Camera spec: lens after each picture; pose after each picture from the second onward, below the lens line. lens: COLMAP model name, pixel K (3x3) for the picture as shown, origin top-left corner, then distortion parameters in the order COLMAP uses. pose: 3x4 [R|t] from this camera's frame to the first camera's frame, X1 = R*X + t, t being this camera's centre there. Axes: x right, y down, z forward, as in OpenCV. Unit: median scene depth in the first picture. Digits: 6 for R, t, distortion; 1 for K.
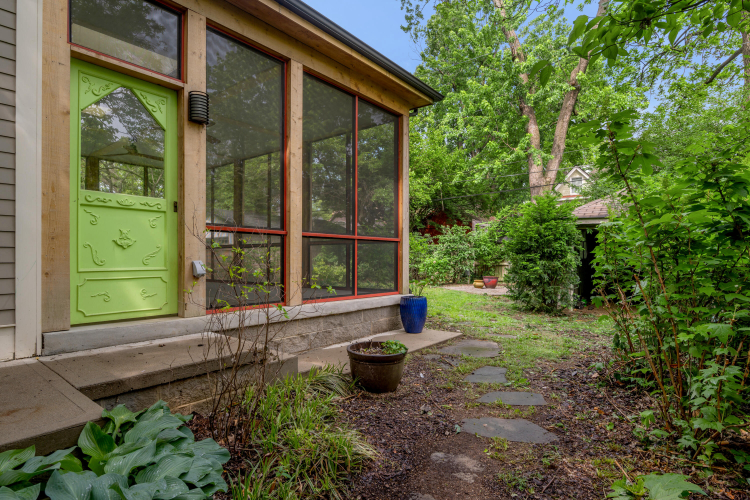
lens RADIAL K [[400.5, 0, 373.4], [0, 400.5, 254.7], [0, 0, 1]] dist [-0.011437, -0.000306]
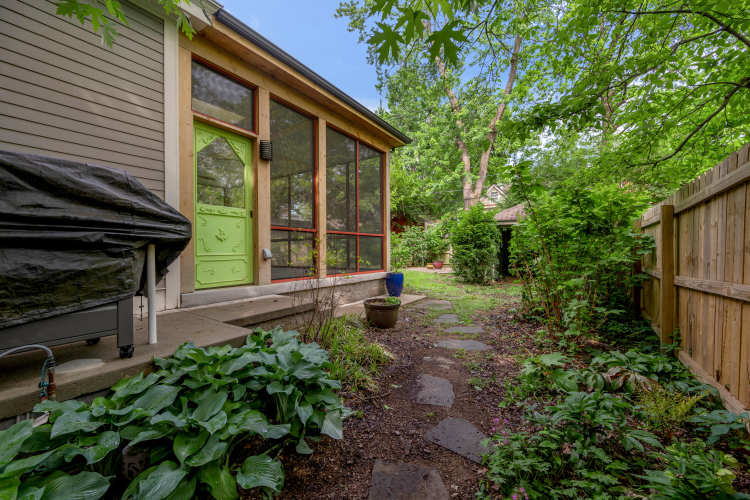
lens RADIAL K [[296.8, 0, 371.9], [0, 296.8, 247.4], [0, 0, 1]] dist [-0.002106, -0.000099]
pose [[0.996661, -0.007338, 0.081321, -0.056590], [0.007353, 0.999973, 0.000114, 0.005751], [-0.081319, 0.000485, 0.996688, -0.085389]]
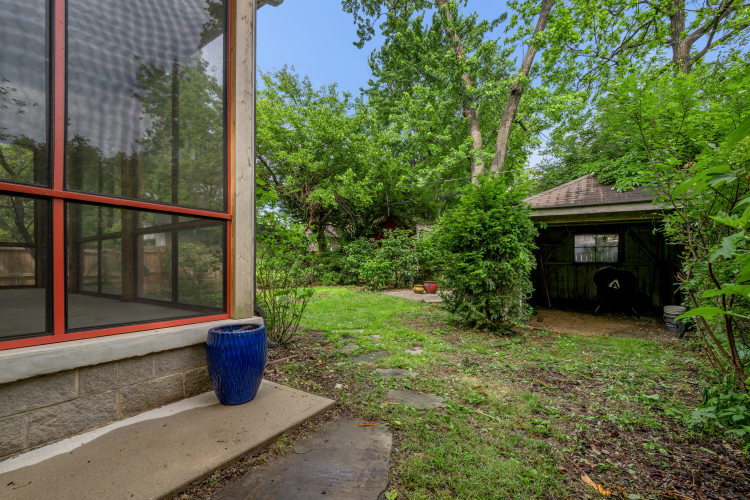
lens RADIAL K [[313.4, 0, 380.9], [0, 313.4, 264.7], [0, 0, 1]] dist [-0.001086, -0.000037]
pose [[0.996149, 0.002568, 0.087642, 0.178437], [-0.003084, 0.999979, 0.005754, 0.018433], [-0.087625, -0.006002, 0.996135, 0.442067]]
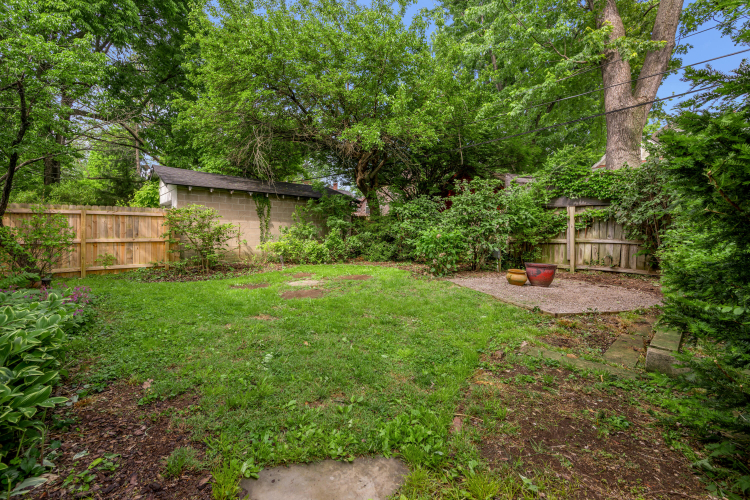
lens RADIAL K [[298.5, 0, 373.2], [0, 298.5, 233.0], [0, 0, 1]] dist [0.000679, 0.000058]
pose [[0.986378, 0.012204, -0.164043, 0.223108], [-0.010963, 0.999904, 0.008467, 0.018612], [0.164131, -0.006553, 0.986417, 0.934838]]
